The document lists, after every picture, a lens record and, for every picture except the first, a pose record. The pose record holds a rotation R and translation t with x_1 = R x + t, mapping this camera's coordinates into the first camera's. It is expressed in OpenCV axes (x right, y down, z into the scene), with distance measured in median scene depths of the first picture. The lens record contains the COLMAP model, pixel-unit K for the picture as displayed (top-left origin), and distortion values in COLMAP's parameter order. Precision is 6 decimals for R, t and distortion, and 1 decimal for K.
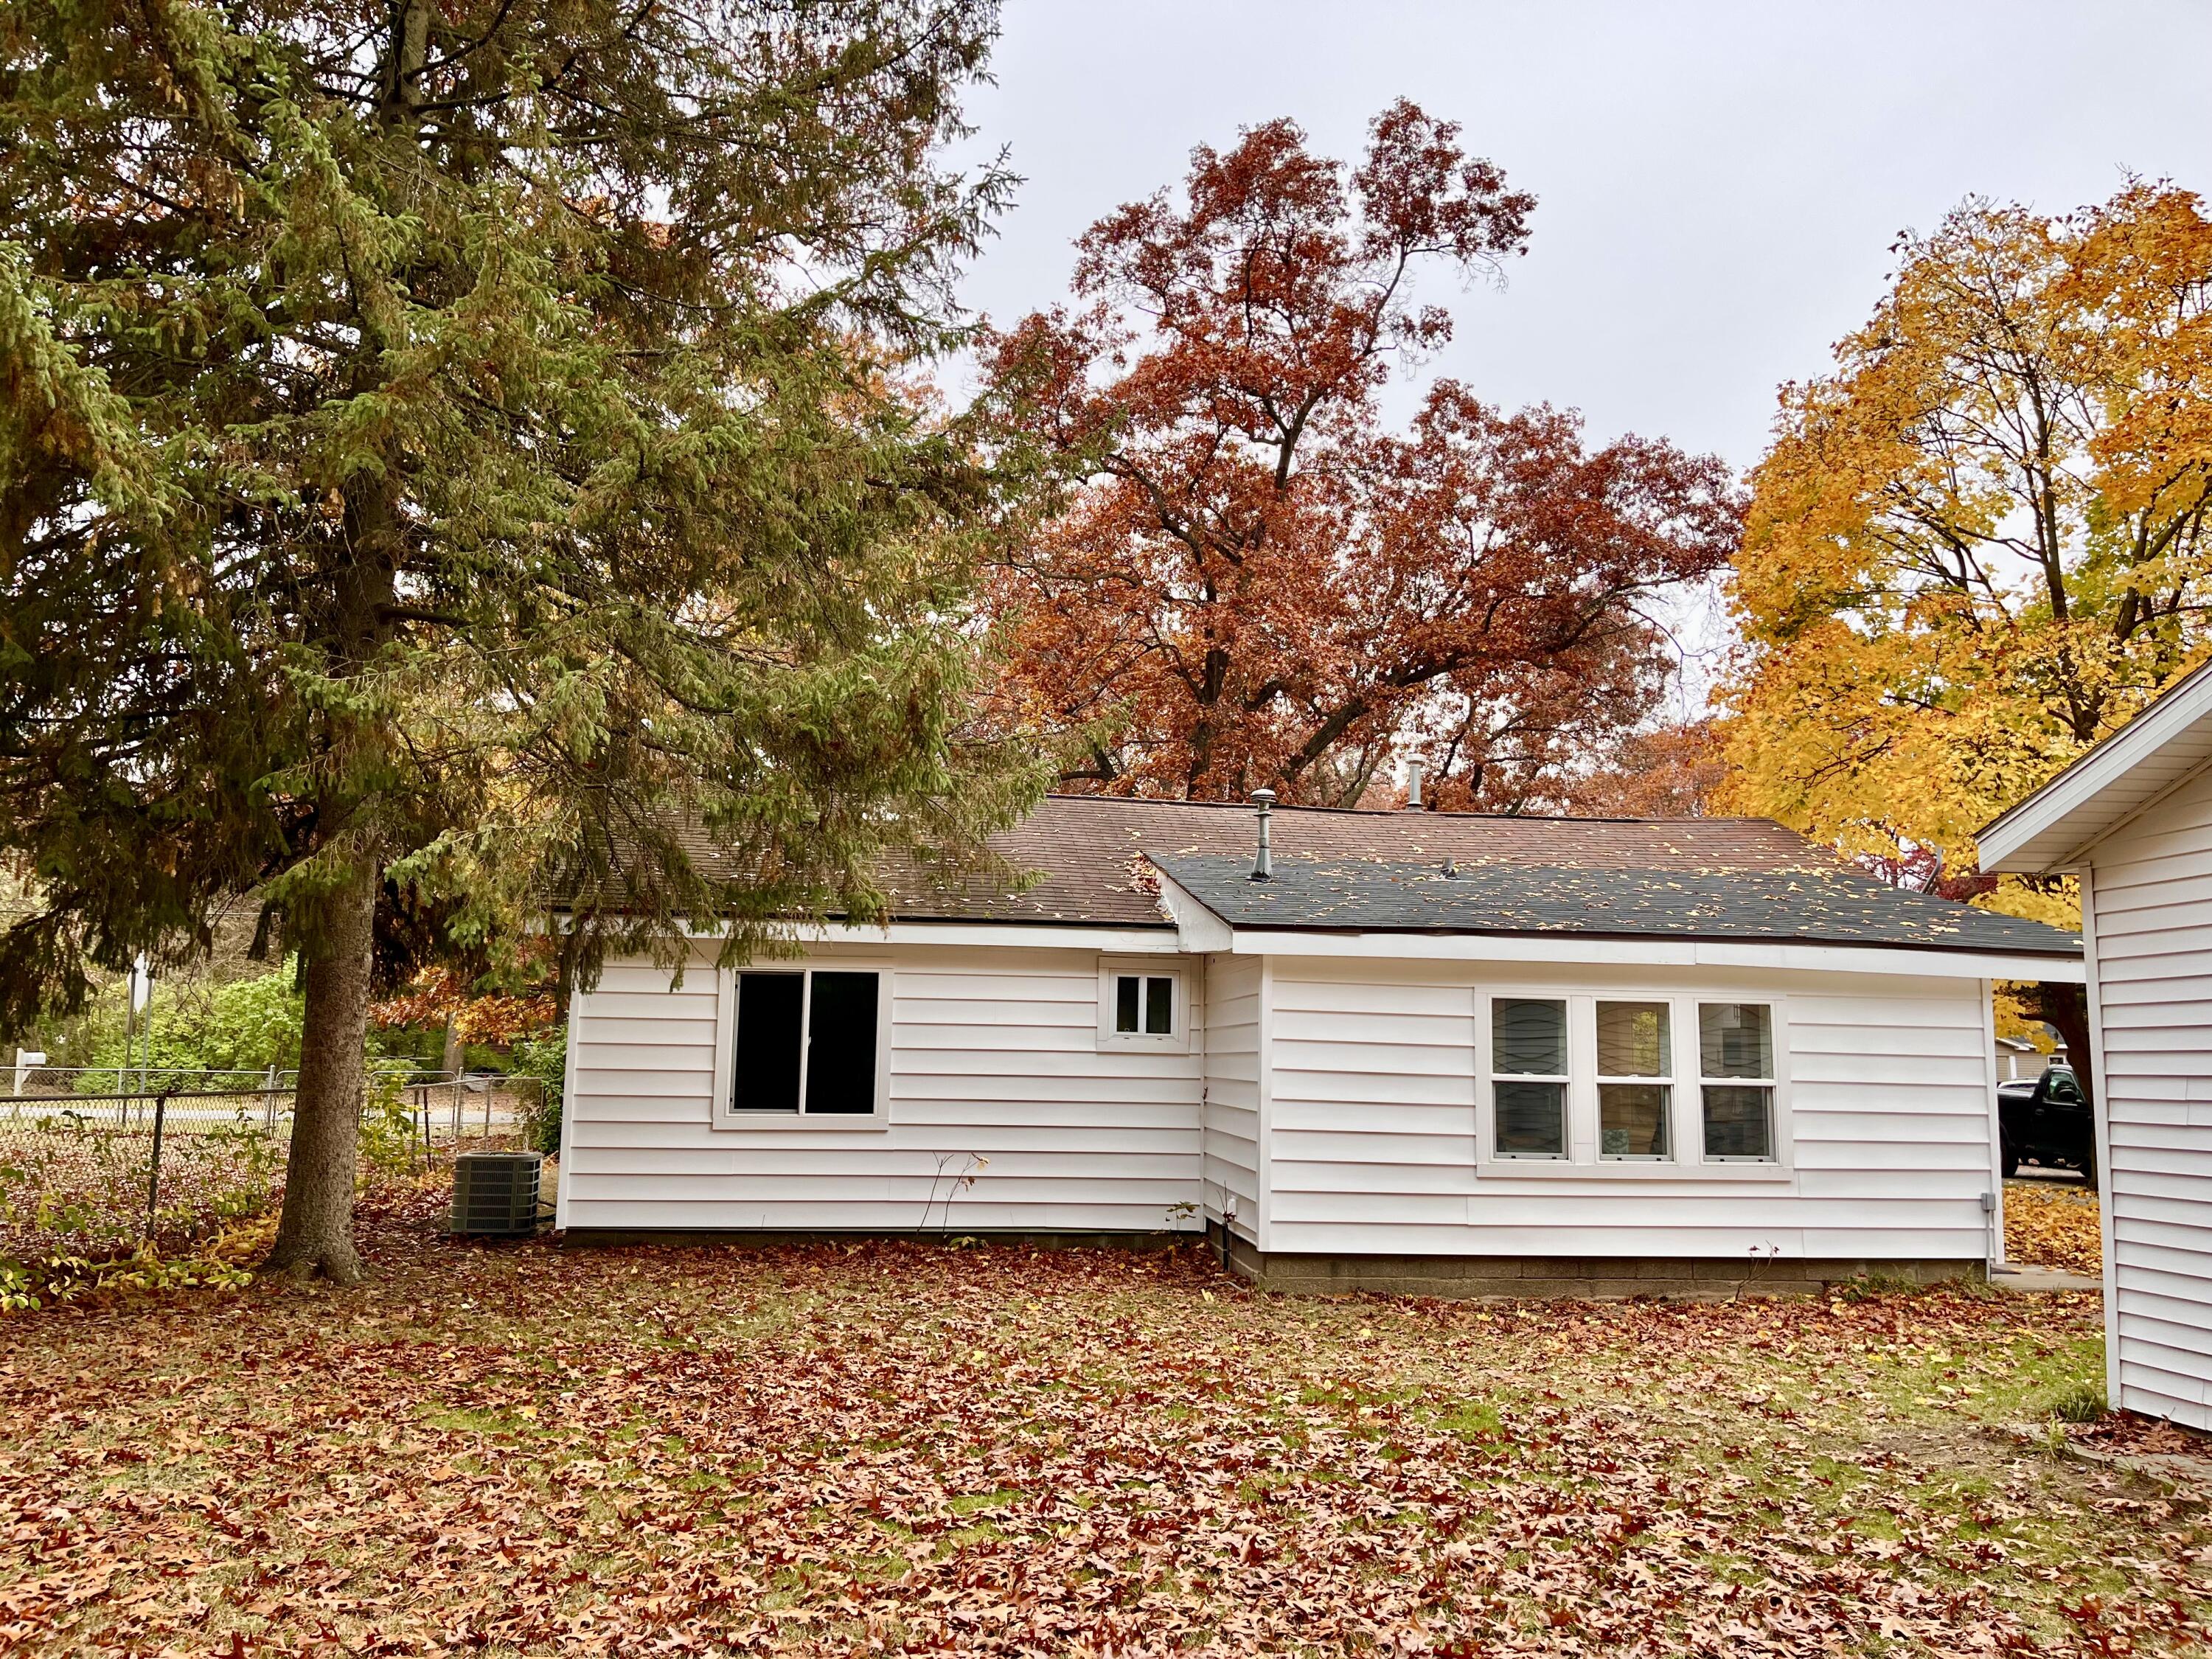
lens RADIAL K [[1682.2, 0, 1114.7], [0, 1682.2, 823.1], [0, 0, 1]] dist [0.060898, -0.084344]
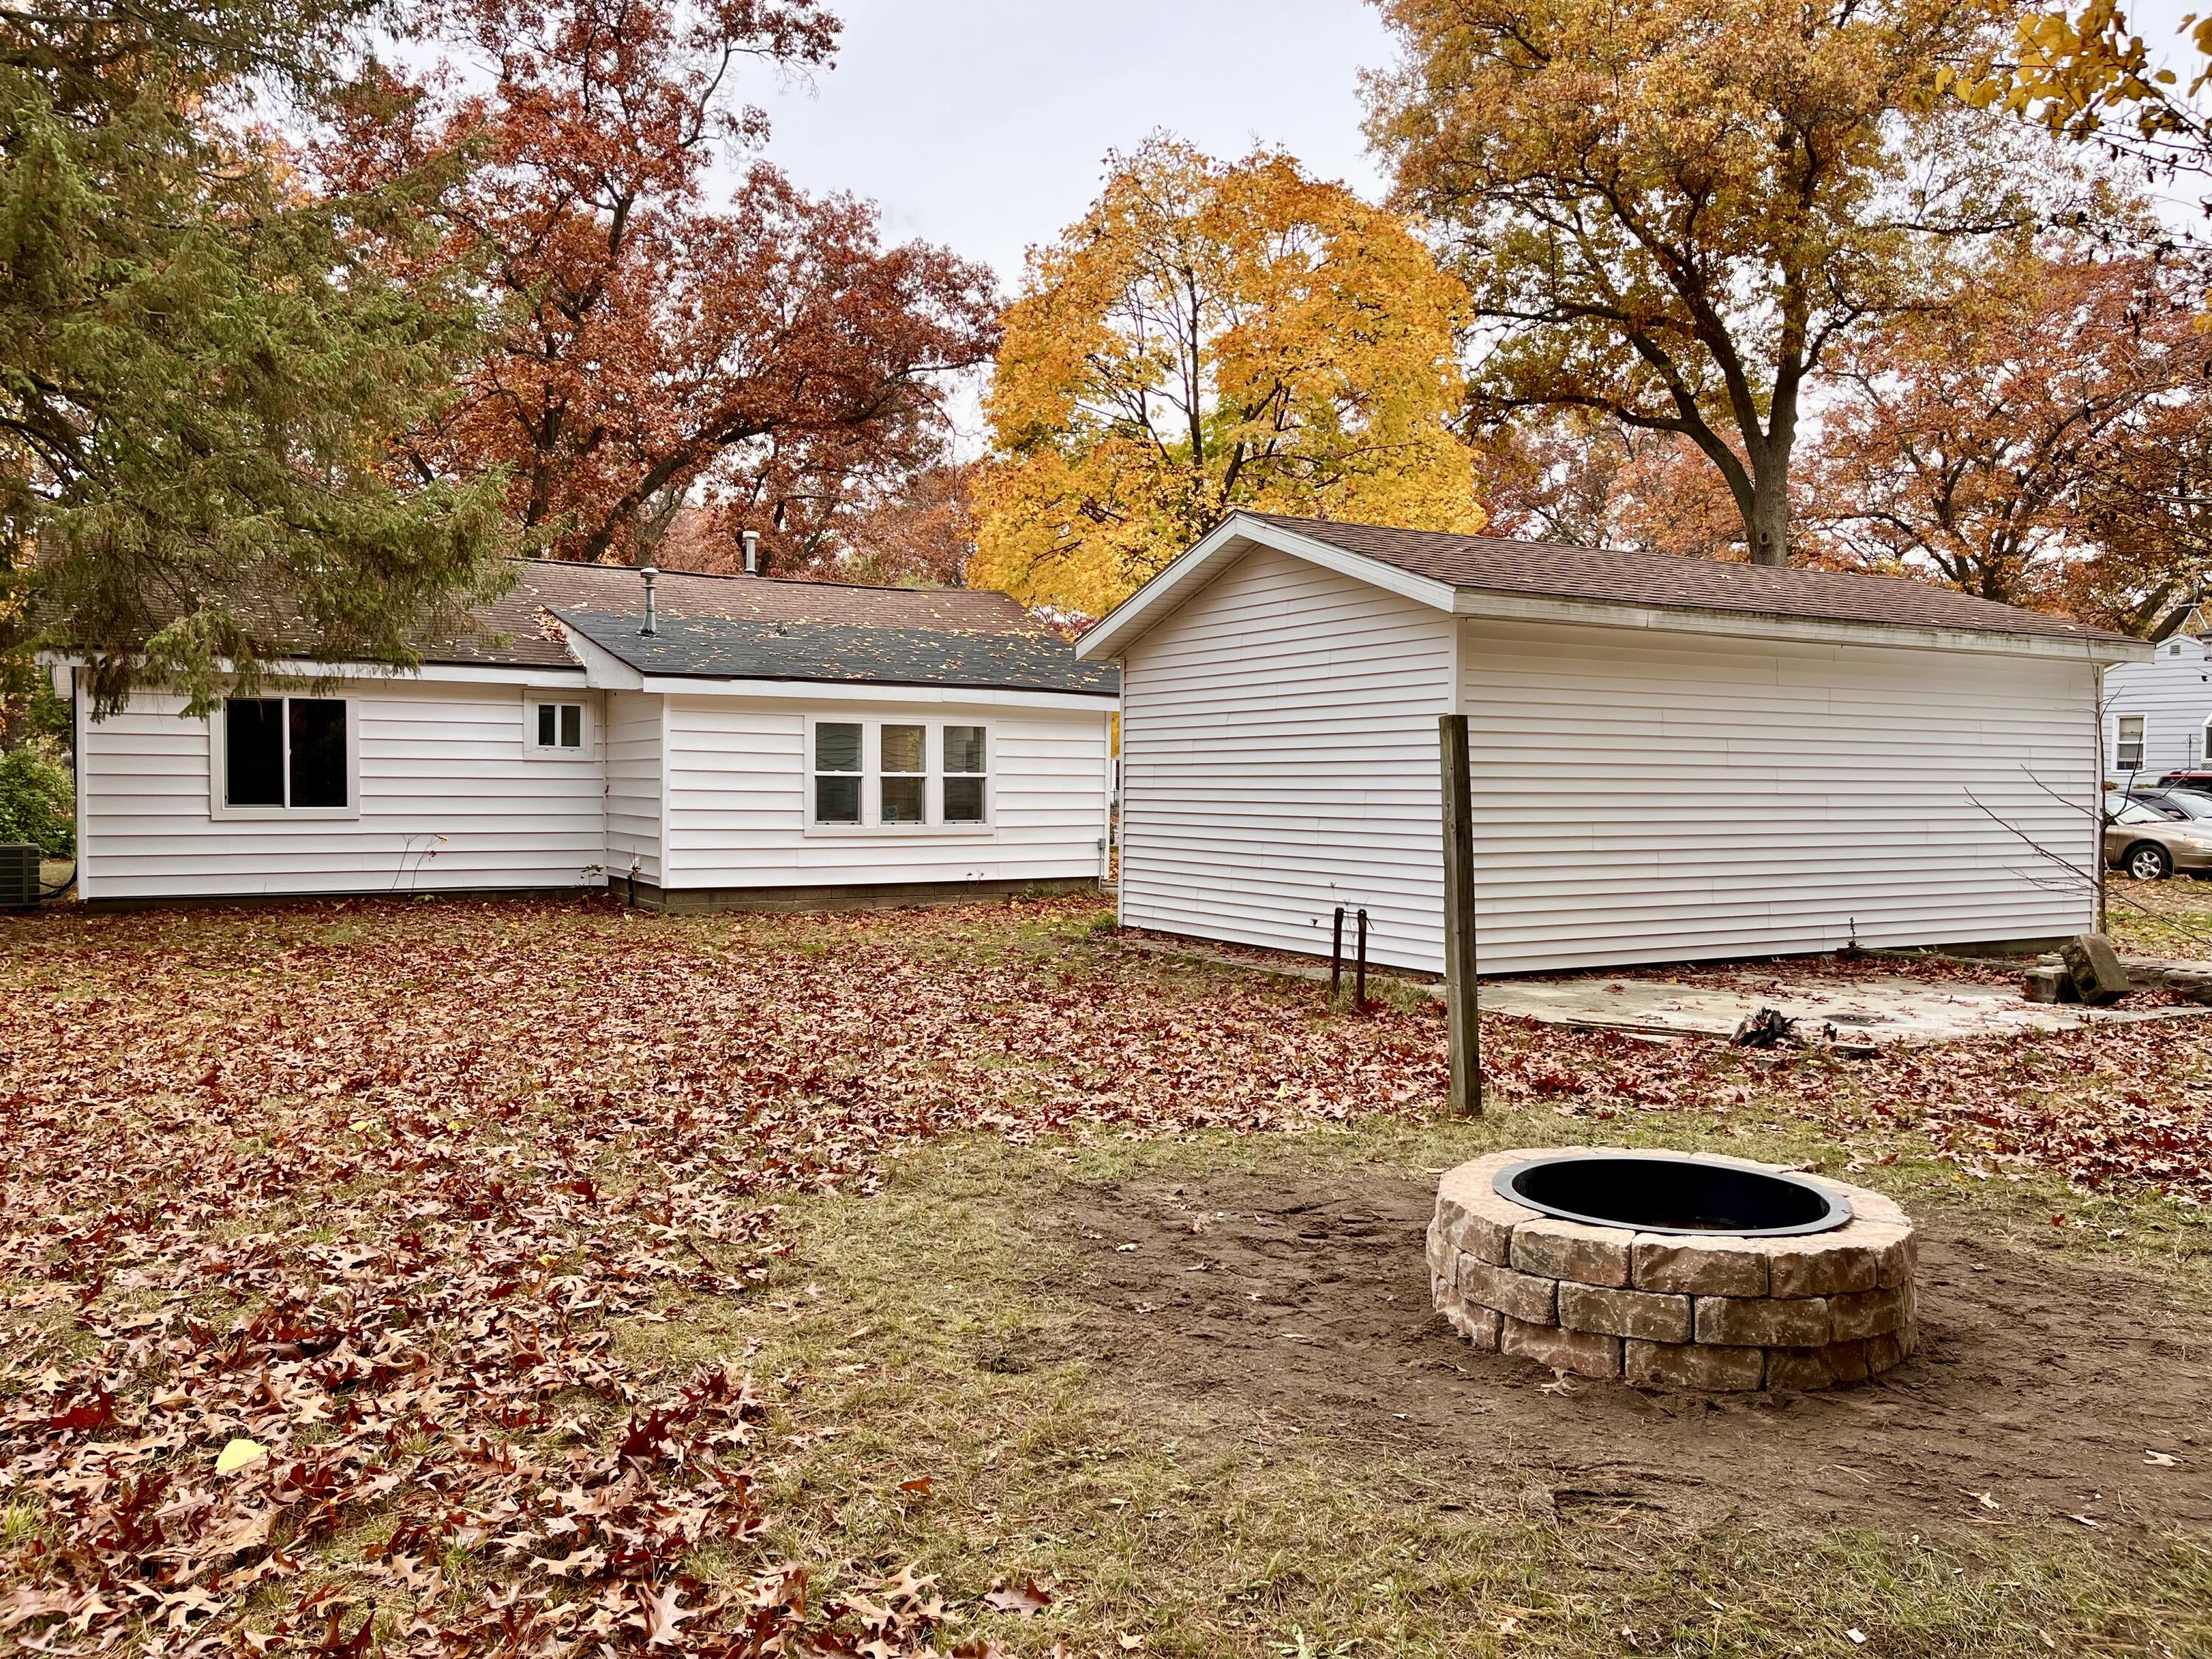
lens RADIAL K [[1685.5, 0, 1047.5], [0, 1685.5, 835.7], [0, 0, 1]] dist [0.068016, 0.000580]
pose [[0.930538, -0.022978, 0.365474, -0.115574], [-0.041787, 0.984847, 0.168314, -0.049901], [-0.363803, -0.171895, 0.915478, -0.400809]]
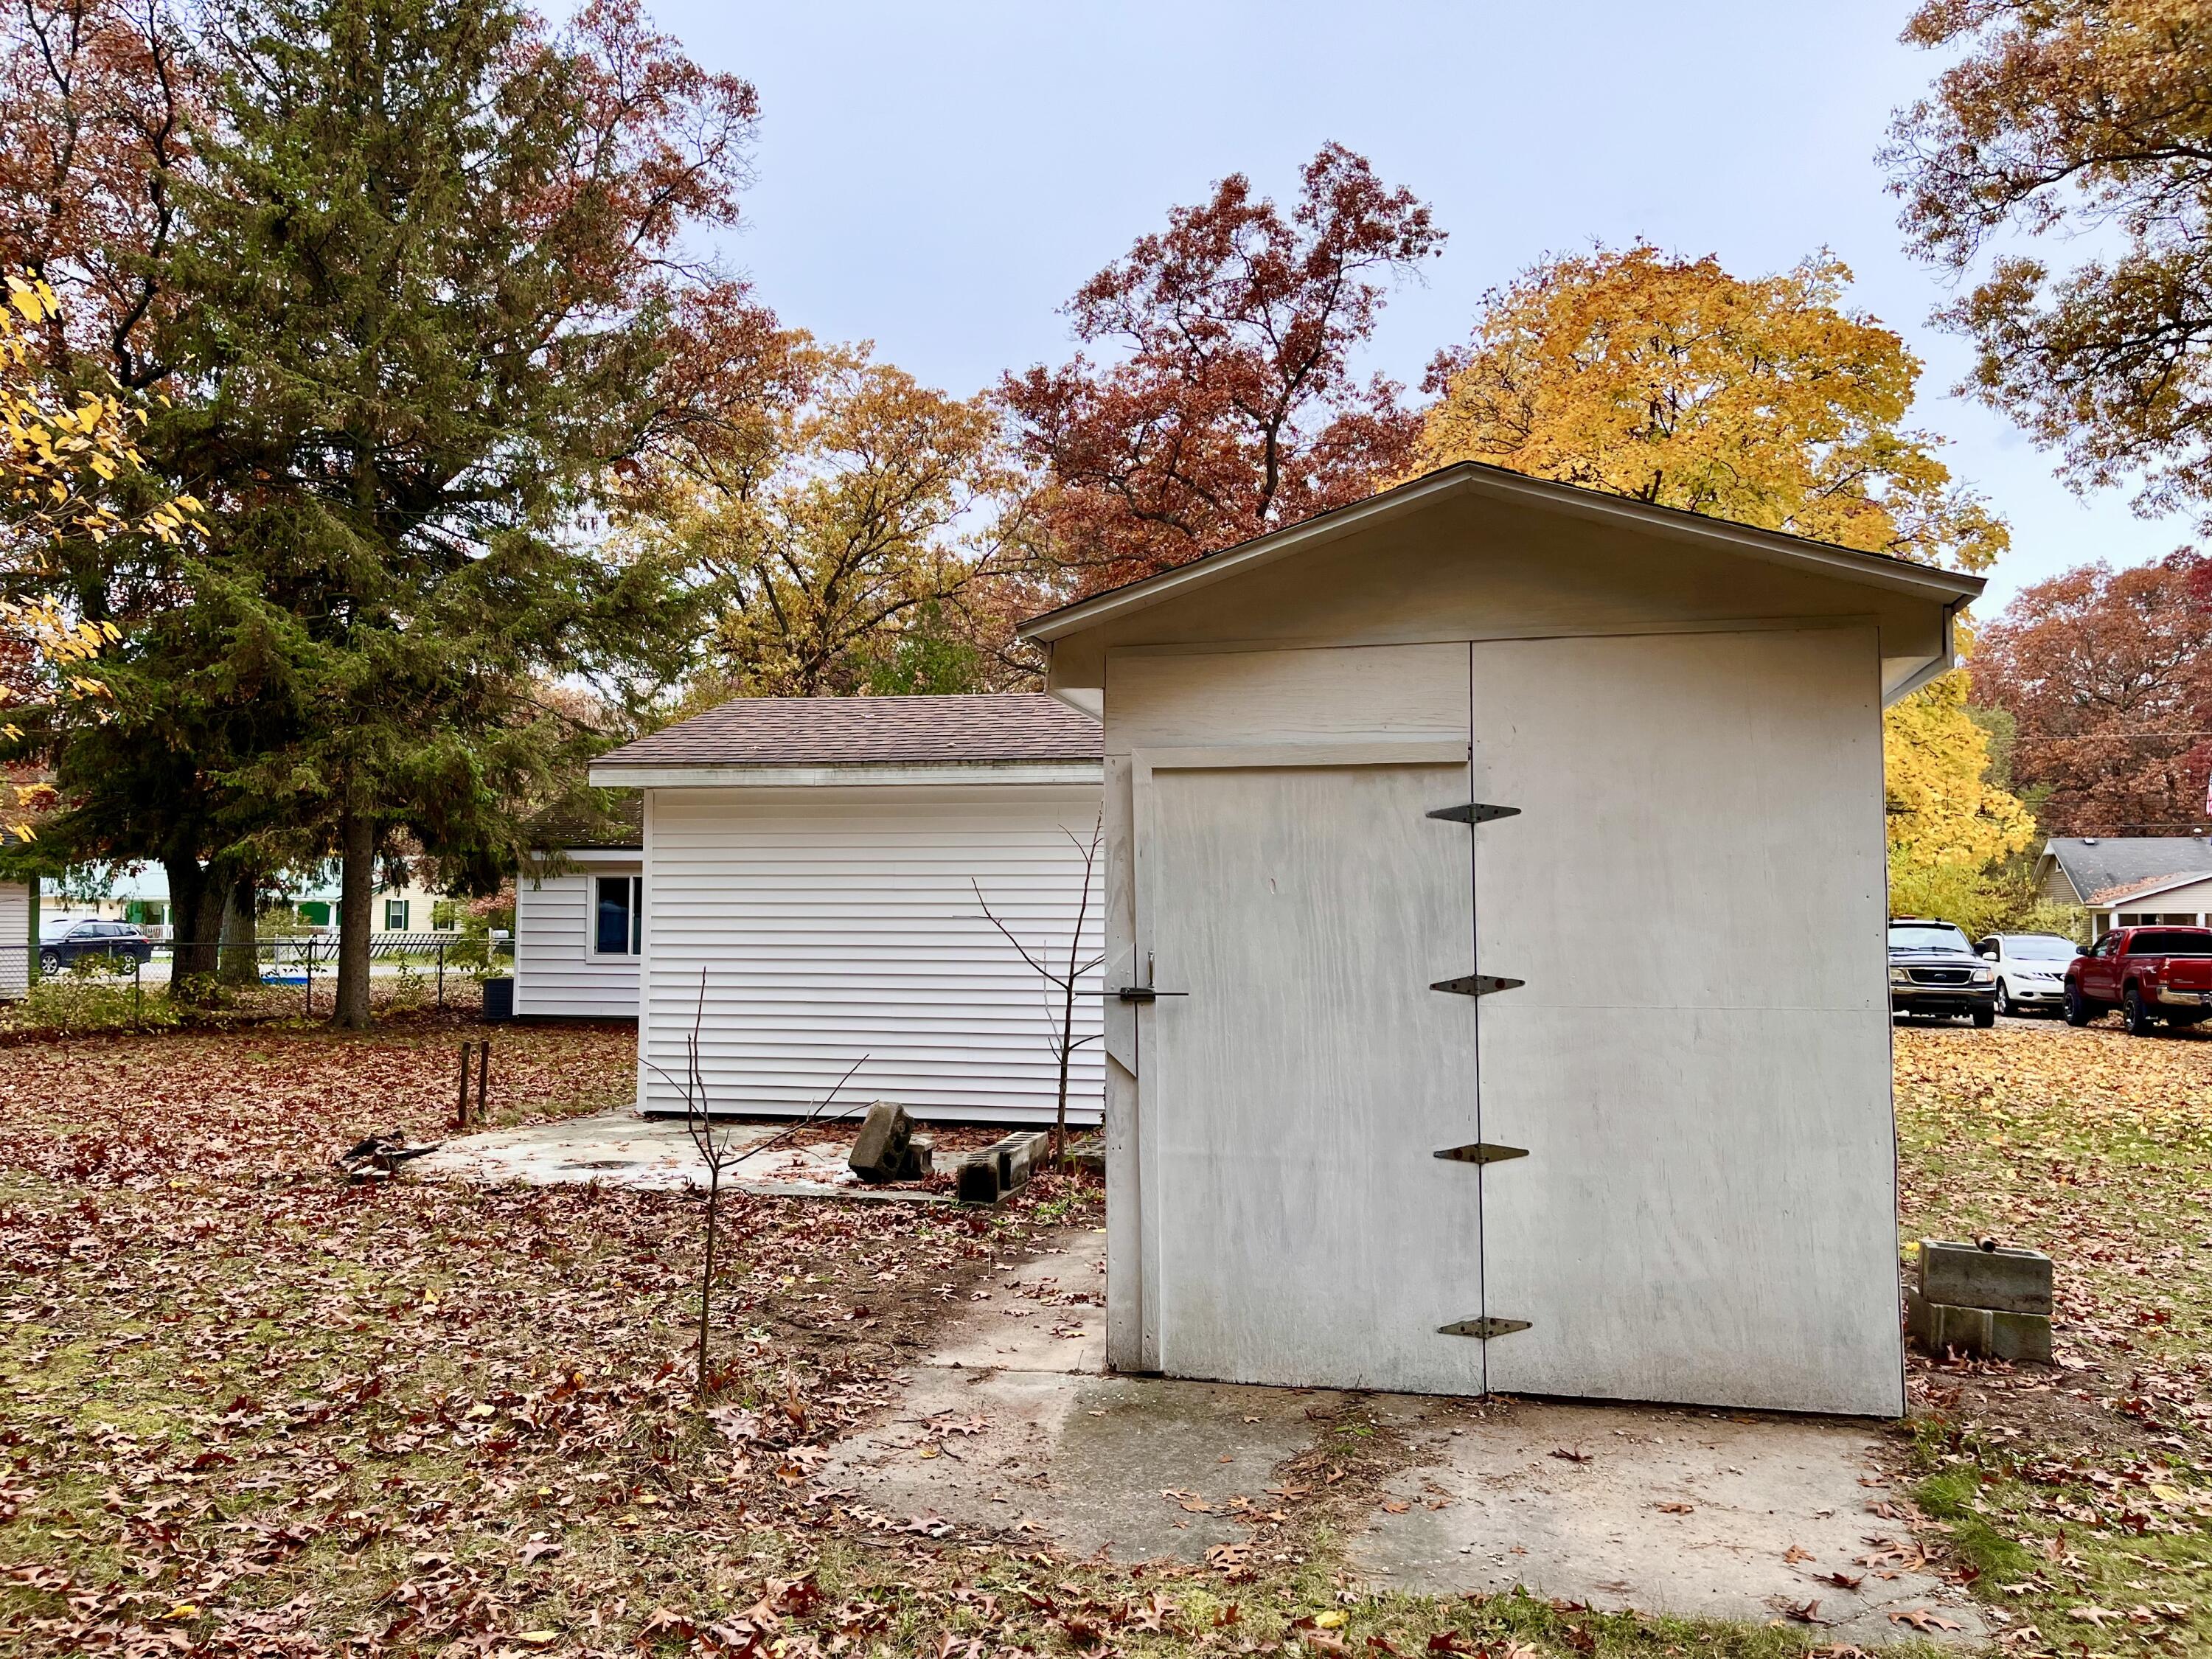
lens RADIAL K [[1682.2, 0, 1114.7], [0, 1682.2, 823.1], [0, 0, 1]] dist [0.060898, -0.084344]
pose [[0.938865, -0.044422, -0.341409, 0.886014], [0.070879, 0.995338, 0.065408, -0.048815], [0.336911, -0.085609, 0.937636, -0.493882]]
